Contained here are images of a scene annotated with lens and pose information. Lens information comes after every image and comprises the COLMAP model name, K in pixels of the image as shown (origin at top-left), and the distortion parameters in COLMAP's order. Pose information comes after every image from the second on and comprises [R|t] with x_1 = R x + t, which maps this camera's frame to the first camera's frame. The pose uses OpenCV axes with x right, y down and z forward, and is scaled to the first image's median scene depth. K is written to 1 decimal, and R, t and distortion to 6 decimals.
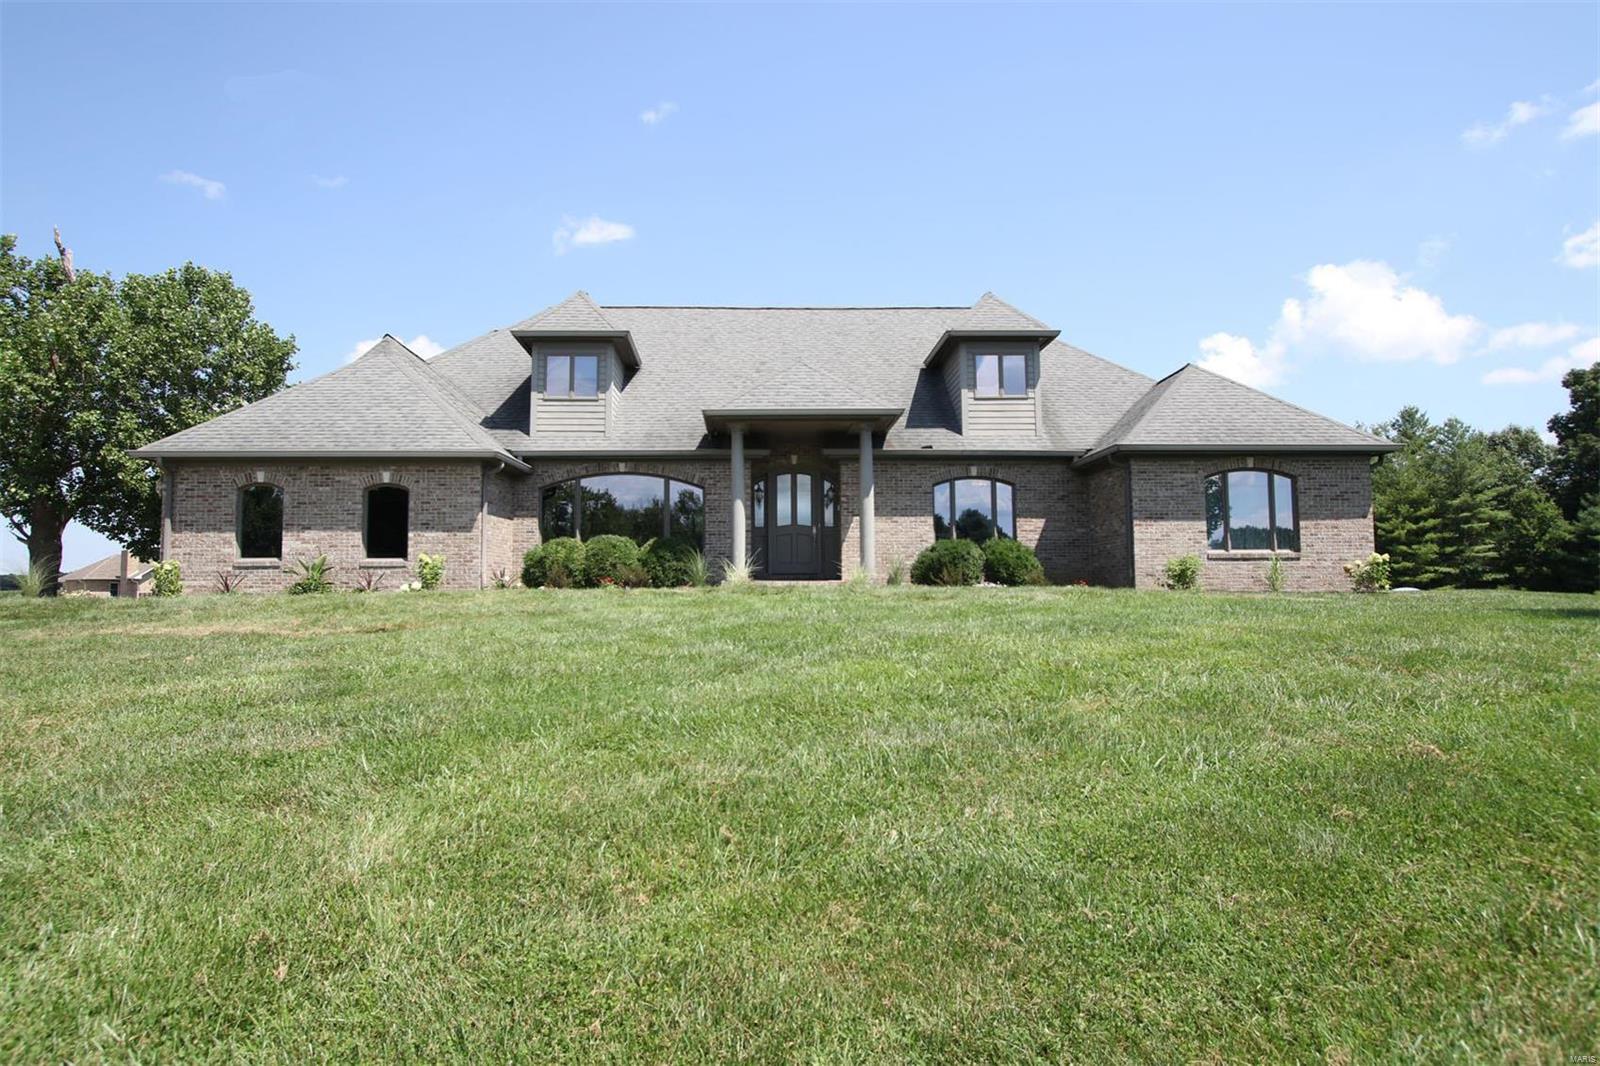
lens RADIAL K [[1018.9, 0, 800.1], [0, 1018.9, 535.1], [0, 0, 1]] dist [-0.007088, 0.001831]
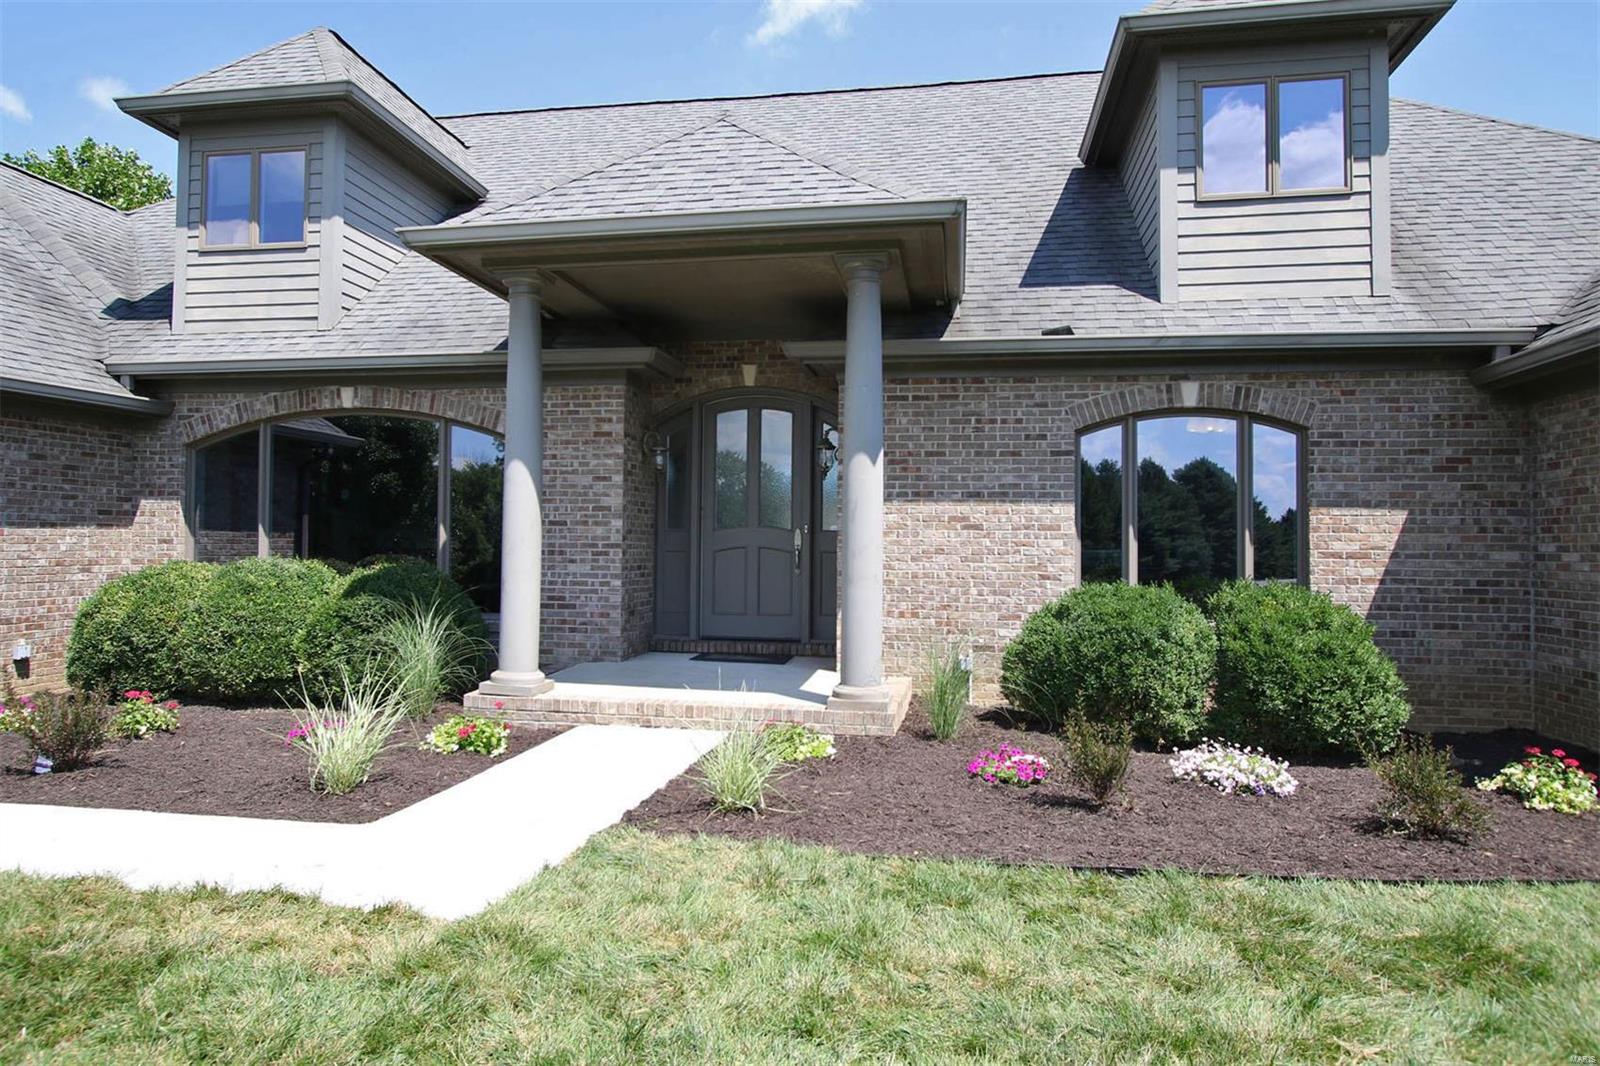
lens RADIAL K [[1018.9, 0, 798.4], [0, 1018.9, 538.0], [0, 0, 1]] dist [-0.007088, 0.001831]
pose [[0.977451, 0.013616, -0.210724, 0.109040], [-0.003893, 0.998911, 0.046486, -0.026672], [0.211128, -0.044618, 0.976440, 0.600561]]
